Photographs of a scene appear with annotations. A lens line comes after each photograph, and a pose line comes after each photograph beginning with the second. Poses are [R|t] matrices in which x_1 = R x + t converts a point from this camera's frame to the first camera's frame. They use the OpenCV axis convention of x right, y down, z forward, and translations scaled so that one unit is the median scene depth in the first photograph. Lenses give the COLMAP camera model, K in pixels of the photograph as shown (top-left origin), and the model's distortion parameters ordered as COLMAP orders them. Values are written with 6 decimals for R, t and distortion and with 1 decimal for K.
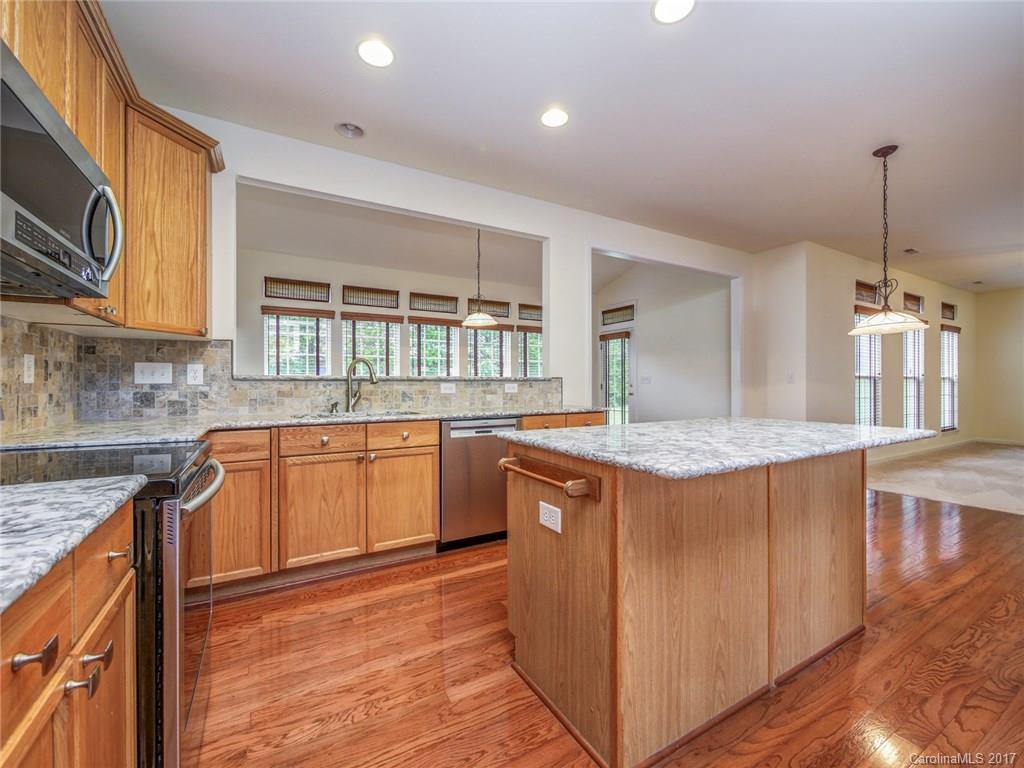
lens RADIAL K [[436.5, 0, 515.9], [0, 436.5, 386.6], [0, 0, 1]] dist [-0.013861, -0.000203]
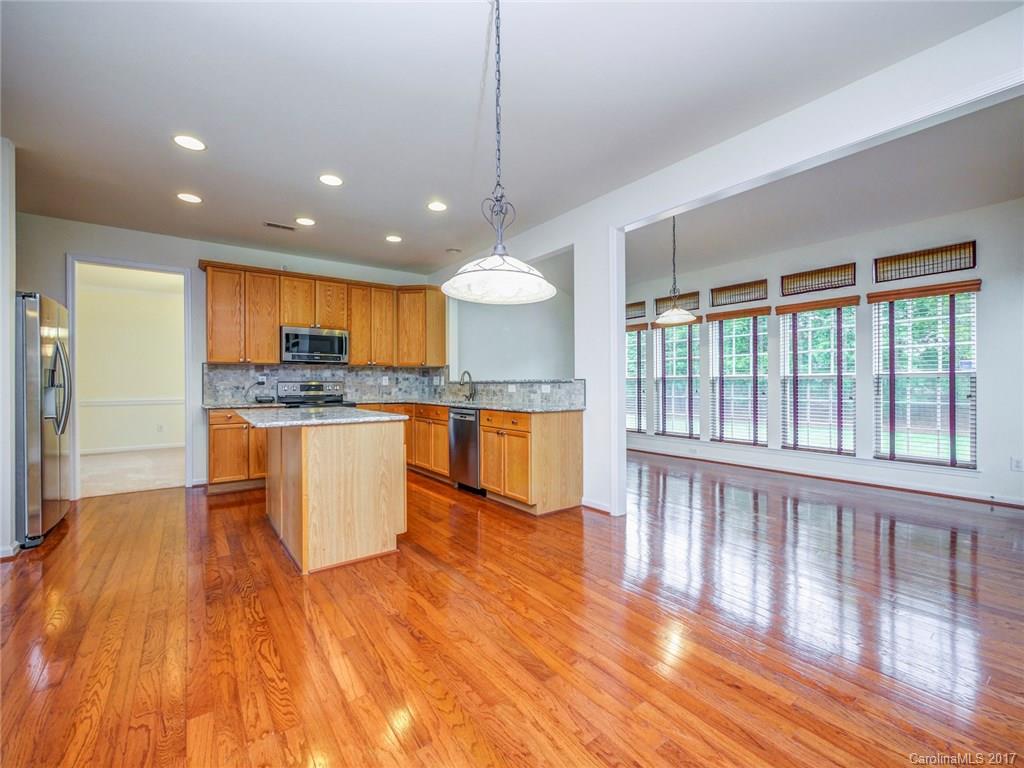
lens RADIAL K [[436.5, 0, 516.2], [0, 436.5, 381.4], [0, 0, 1]] dist [-0.013861, -0.000203]
pose [[0.122435, -0.000597, -0.992476, 1.074987], [-0.000631, 1.000000, -0.000679, -0.015291], [0.992476, 0.000709, 0.122434, 0.722935]]
